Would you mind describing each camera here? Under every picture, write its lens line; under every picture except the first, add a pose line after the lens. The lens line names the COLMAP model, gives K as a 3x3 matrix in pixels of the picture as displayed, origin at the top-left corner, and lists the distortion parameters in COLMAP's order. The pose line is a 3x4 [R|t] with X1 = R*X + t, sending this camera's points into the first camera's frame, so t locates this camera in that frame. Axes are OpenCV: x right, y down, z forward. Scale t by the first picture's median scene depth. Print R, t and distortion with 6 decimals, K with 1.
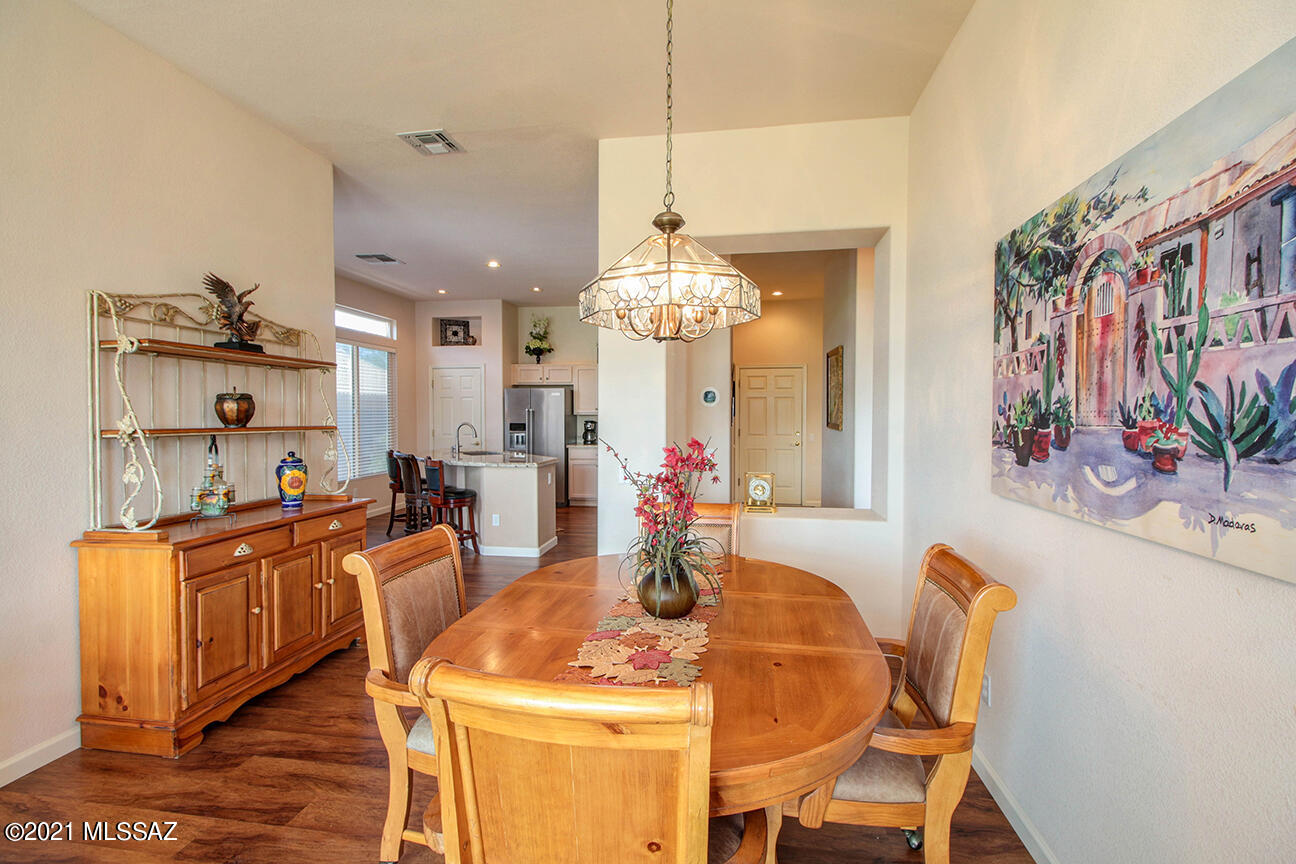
lens RADIAL K [[595.7, 0, 655.6], [0, 595.7, 425.7], [0, 0, 1]] dist [0.010041, -0.000566]
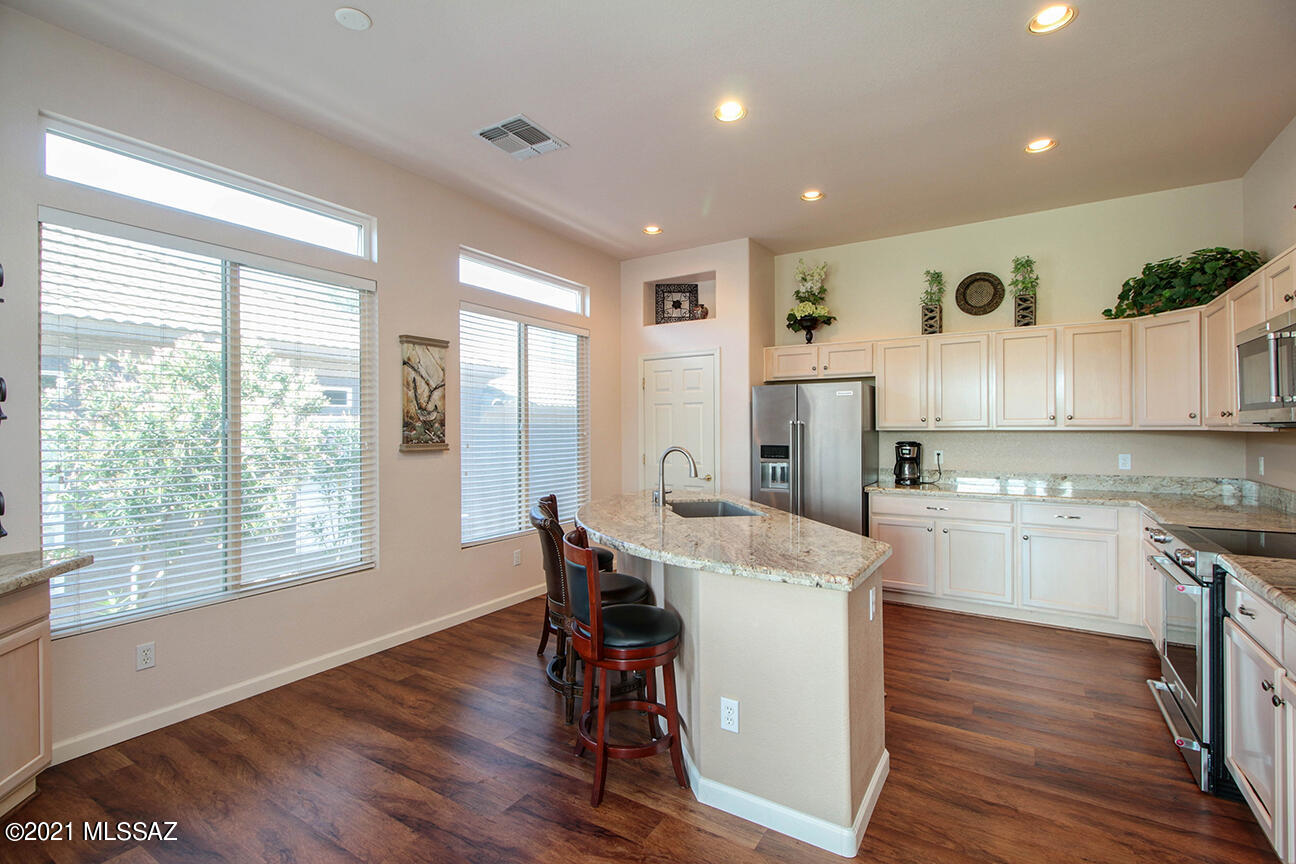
lens RADIAL K [[595.7, 0, 647.7], [0, 595.7, 429.6], [0, 0, 1]] dist [0.010041, -0.000566]
pose [[0.912556, -0.002280, -0.408945, -0.106205], [-0.005582, 0.999822, -0.018032, -0.008378], [0.408913, 0.018738, 0.912381, 0.417251]]
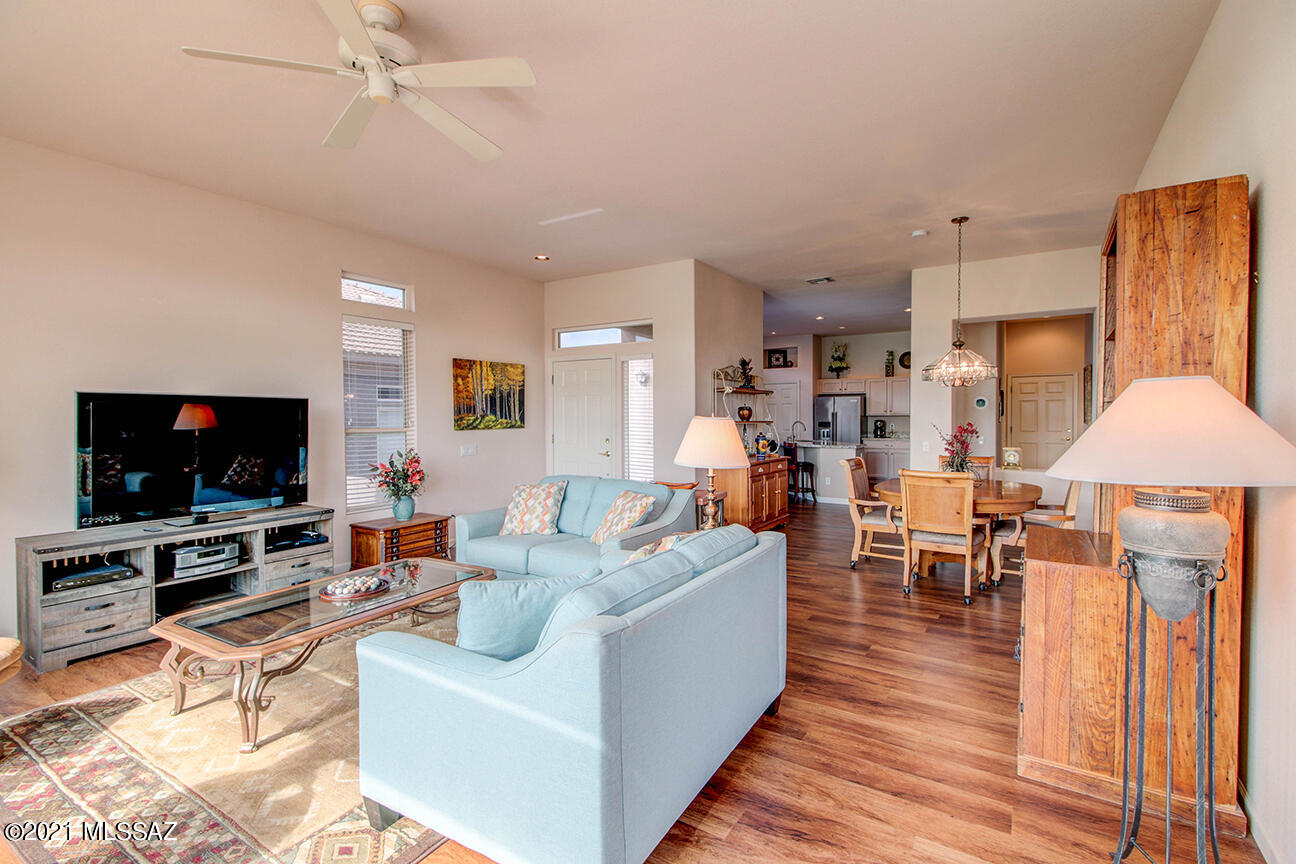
lens RADIAL K [[595.7, 0, 637.5], [0, 595.7, 426.4], [0, 0, 1]] dist [0.010041, -0.000566]
pose [[0.903956, 0.001875, -0.427621, -0.029032], [-0.003033, 0.999993, -0.002028, 0.010220], [0.427615, 0.003130, 0.903956, -0.446917]]
